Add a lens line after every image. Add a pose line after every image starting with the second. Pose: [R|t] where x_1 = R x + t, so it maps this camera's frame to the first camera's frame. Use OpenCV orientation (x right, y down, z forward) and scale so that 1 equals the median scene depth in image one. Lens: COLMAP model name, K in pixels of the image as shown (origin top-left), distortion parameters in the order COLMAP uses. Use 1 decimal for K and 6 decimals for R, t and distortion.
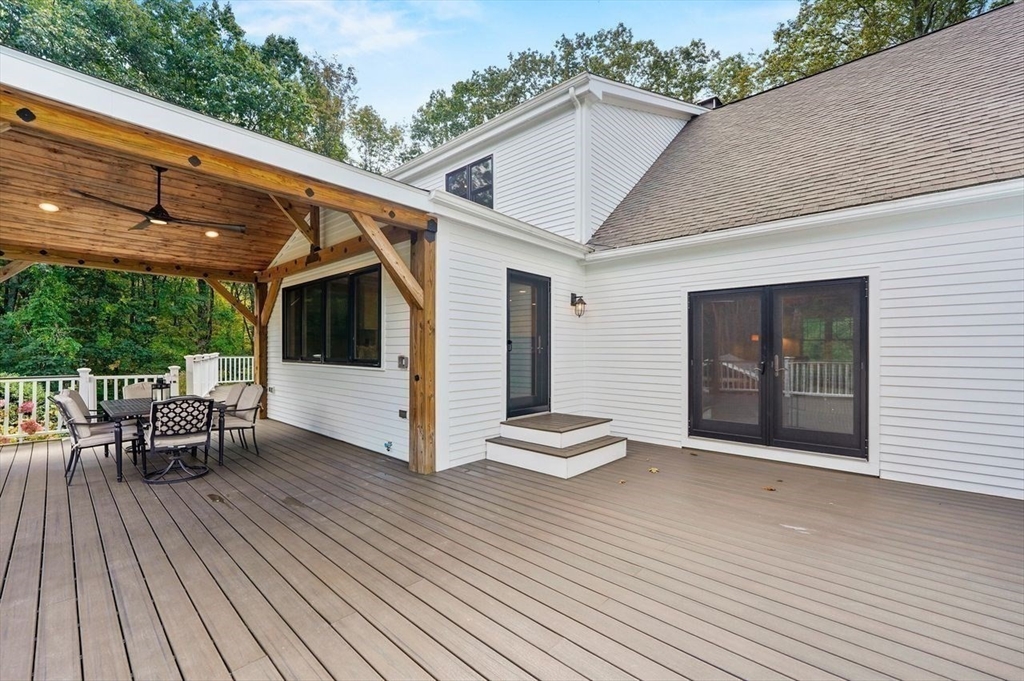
lens RADIAL K [[420.8, 0, 509.2], [0, 420.8, 347.6], [0, 0, 1]] dist [-0.011164, 0.000198]
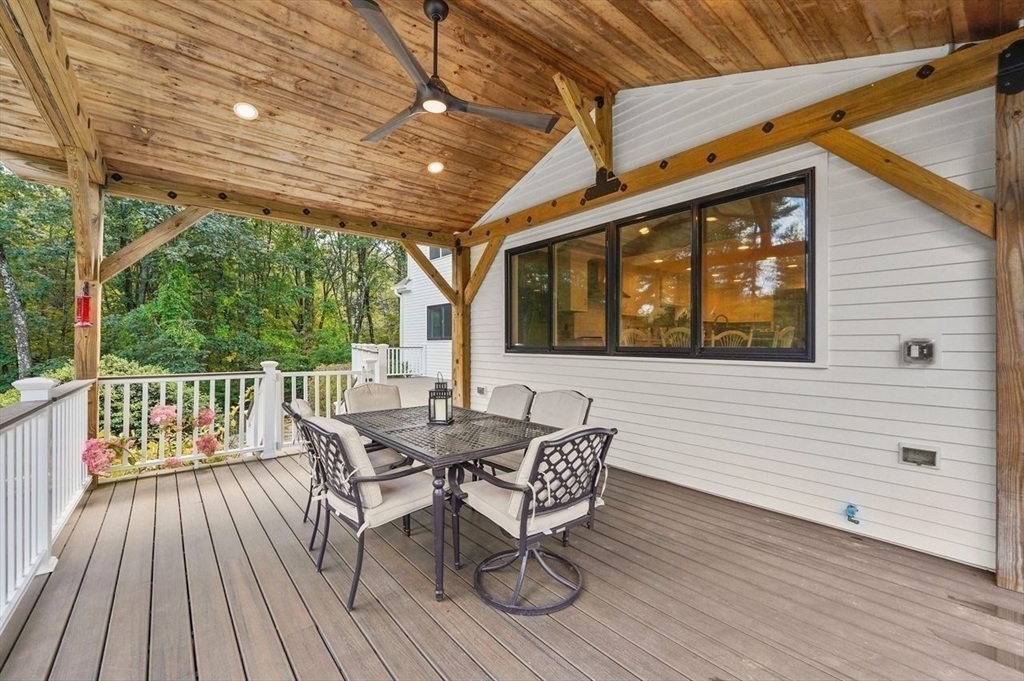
lens RADIAL K [[420.8, 0, 515.5], [0, 420.8, 340.1], [0, 0, 1]] dist [-0.011164, 0.000198]
pose [[0.990816, -0.001864, -0.135203, -0.501394], [0.001595, 0.999997, -0.002099, 0.015703], [0.135206, 0.001864, 0.990816, 0.341770]]
